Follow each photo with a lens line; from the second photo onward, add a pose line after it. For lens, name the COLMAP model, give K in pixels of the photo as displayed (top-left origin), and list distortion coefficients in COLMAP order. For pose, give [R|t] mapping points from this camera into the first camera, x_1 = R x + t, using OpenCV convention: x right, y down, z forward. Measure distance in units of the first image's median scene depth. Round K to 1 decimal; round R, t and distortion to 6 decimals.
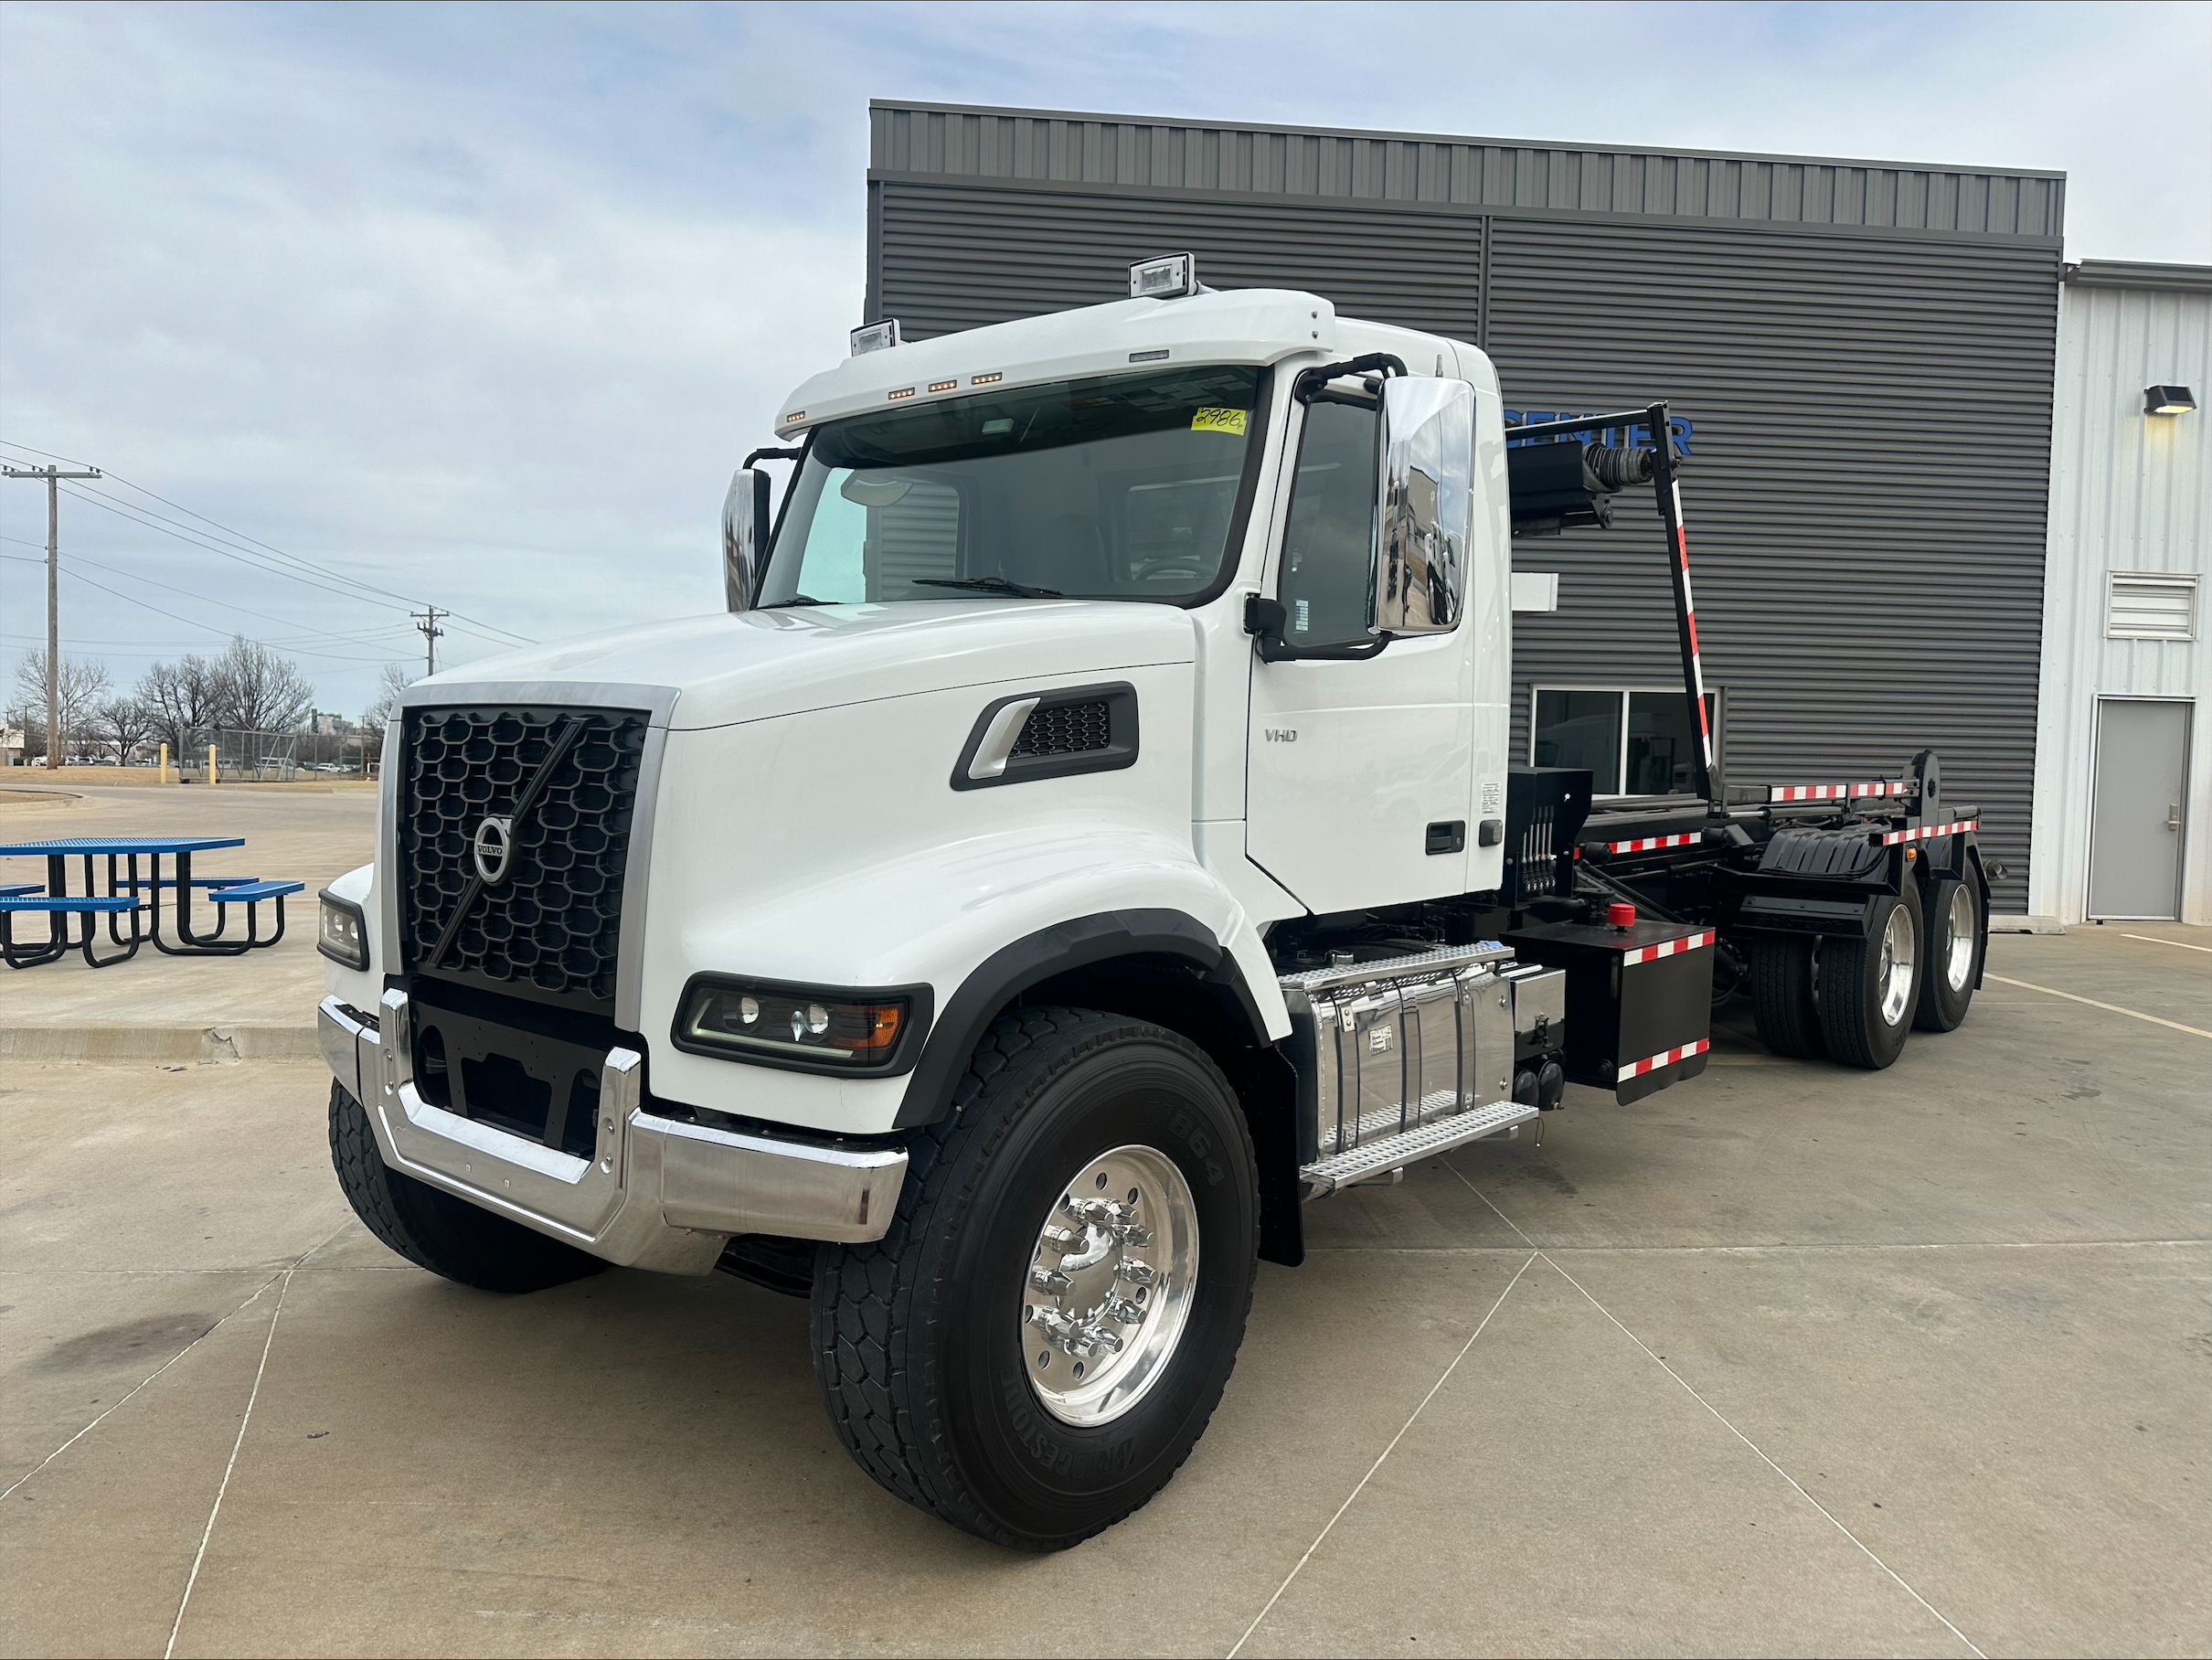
lens RADIAL K [[1661.0, 0, 1105.6], [0, 1661.0, 842.6], [0, 0, 1]] dist [0.008403, -0.005930]
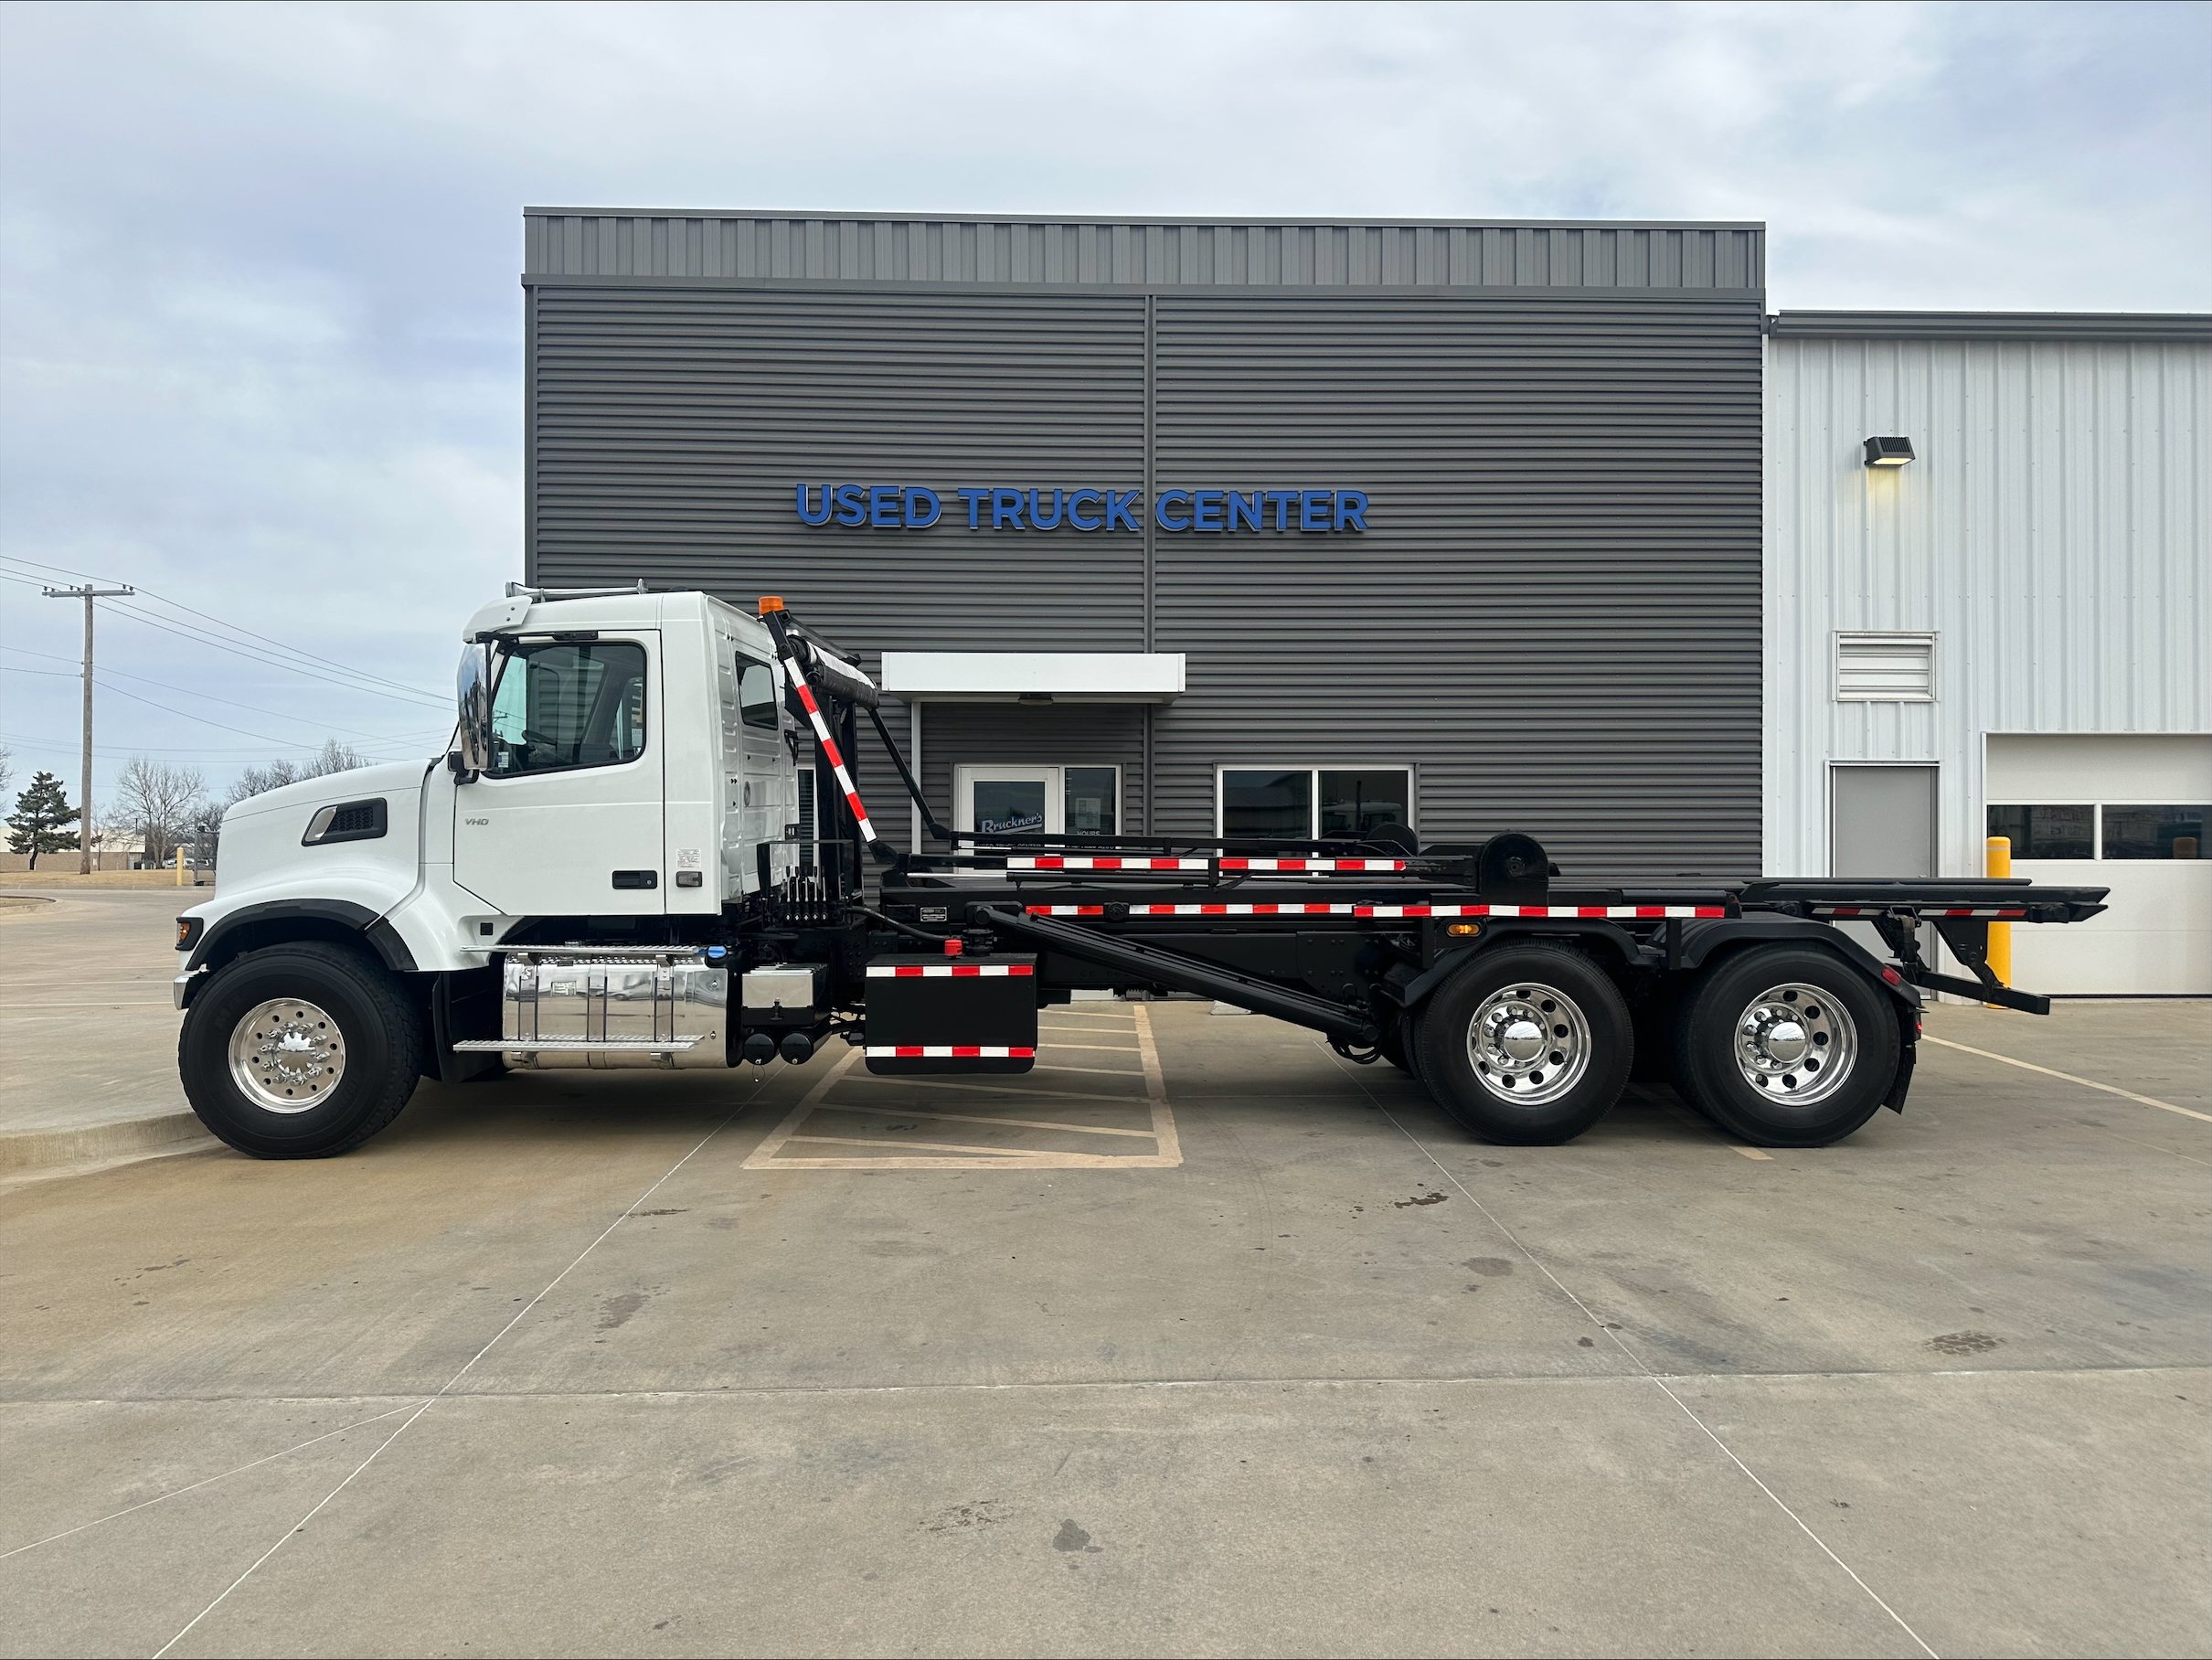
lens RADIAL K [[1654.7, 0, 1118.6], [0, 1654.7, 829.3], [0, 0, 1]] dist [0.019235, -0.017901]
pose [[0.997337, -0.021213, -0.069774, 0.263276], [0.017190, 0.998182, -0.057762, -0.002864], [0.070873, 0.056409, 0.995889, 0.035732]]
